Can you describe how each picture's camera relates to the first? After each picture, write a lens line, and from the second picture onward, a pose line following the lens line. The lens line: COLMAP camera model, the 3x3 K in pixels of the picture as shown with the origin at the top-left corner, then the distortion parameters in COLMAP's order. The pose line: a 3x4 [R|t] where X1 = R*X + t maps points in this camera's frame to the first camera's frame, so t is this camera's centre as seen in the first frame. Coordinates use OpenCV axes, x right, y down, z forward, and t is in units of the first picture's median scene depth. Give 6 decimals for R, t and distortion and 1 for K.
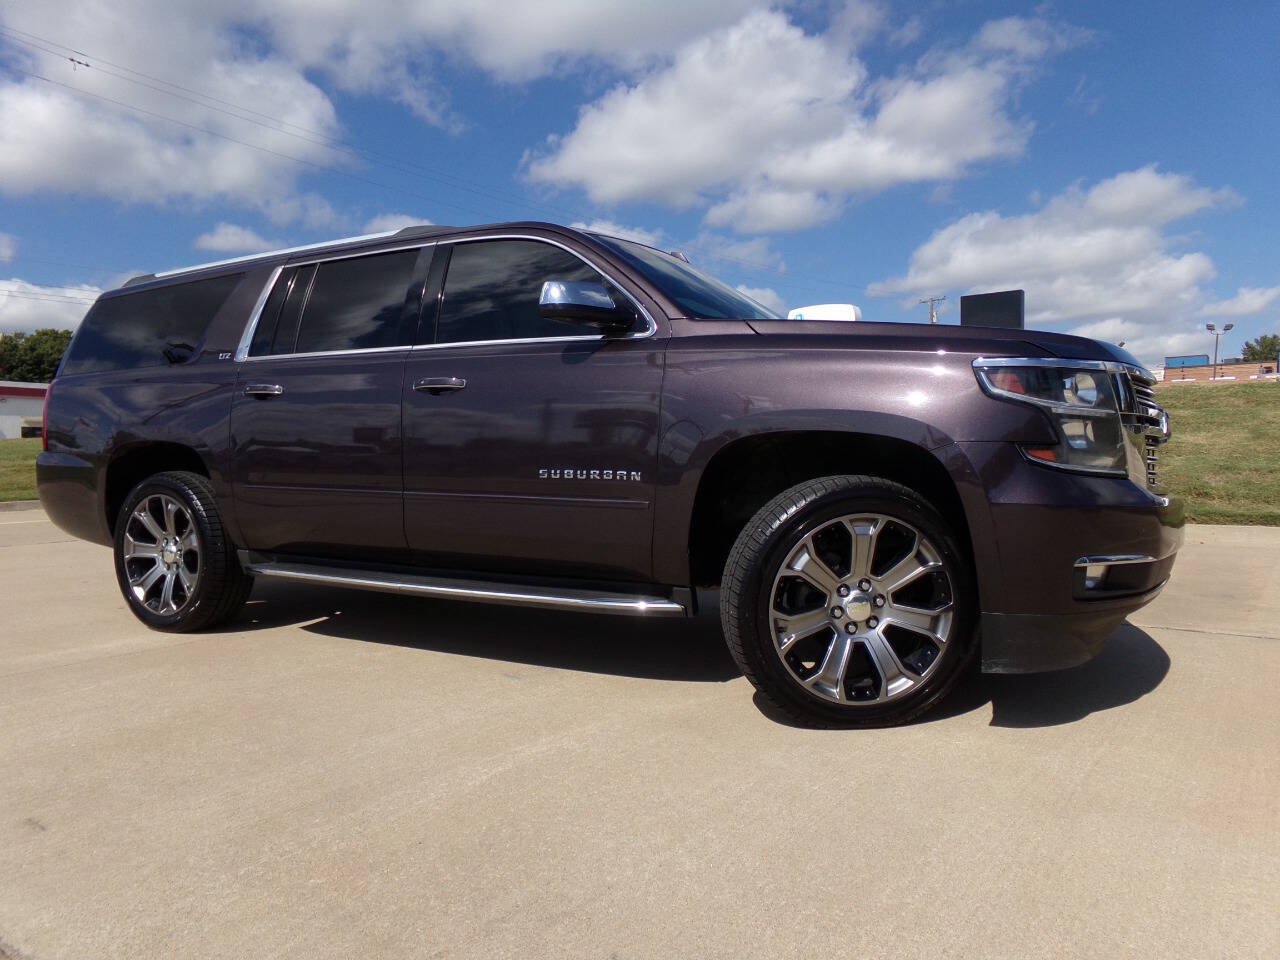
lens RADIAL K [[856.9, 0, 643.2], [0, 856.9, 490.0], [0, 0, 1]] dist [0.004005, 0.011518]
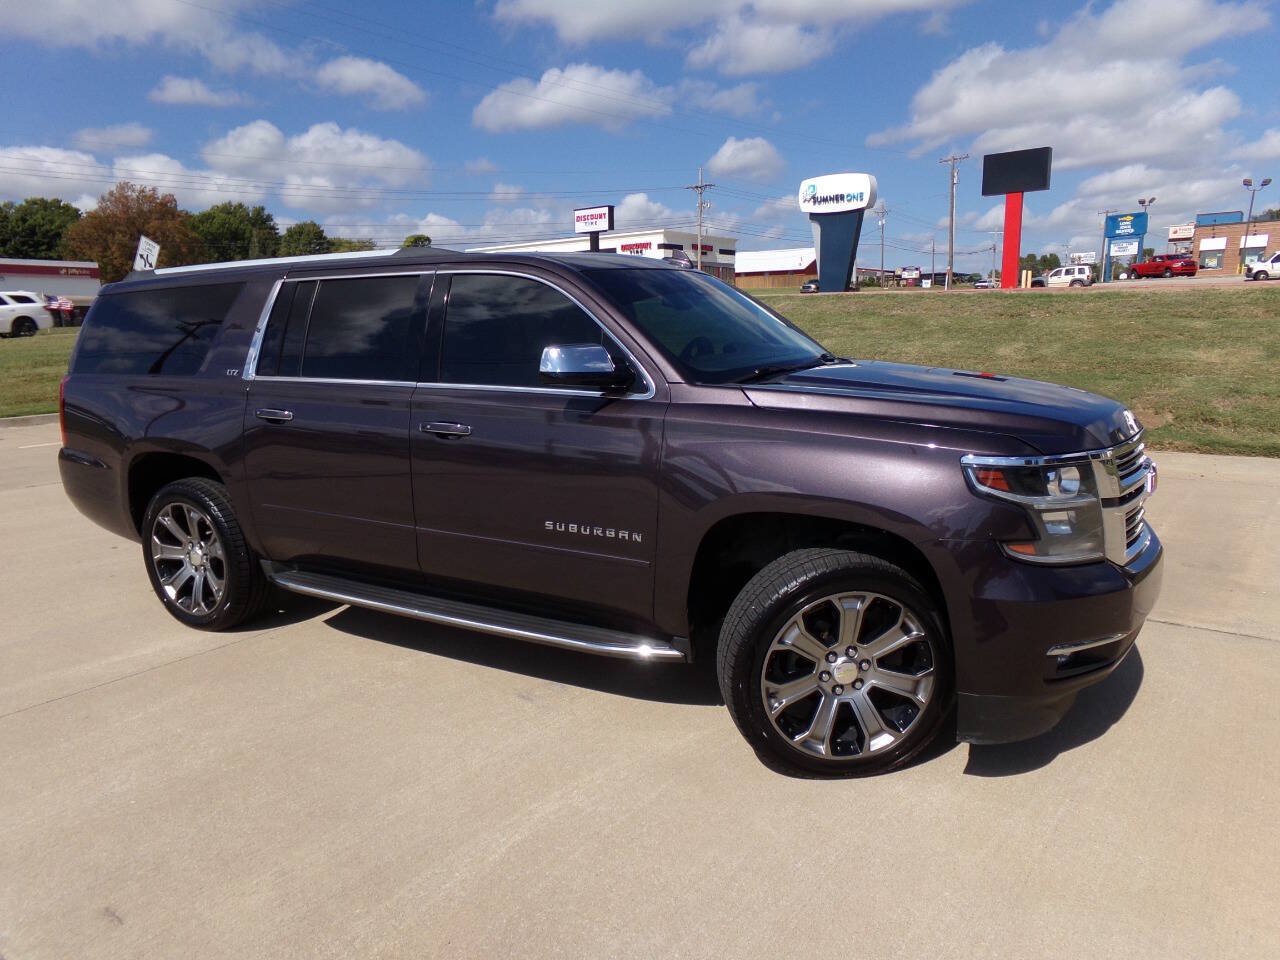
lens RADIAL K [[856.9, 0, 643.7], [0, 856.9, 487.1], [0, 0, 1]] dist [0.004005, 0.011518]
pose [[0.999857, -0.011011, -0.012861, 0.015146], [0.012838, 0.988308, 0.151926, -0.256877], [0.011038, -0.152069, 0.988308, -0.027229]]
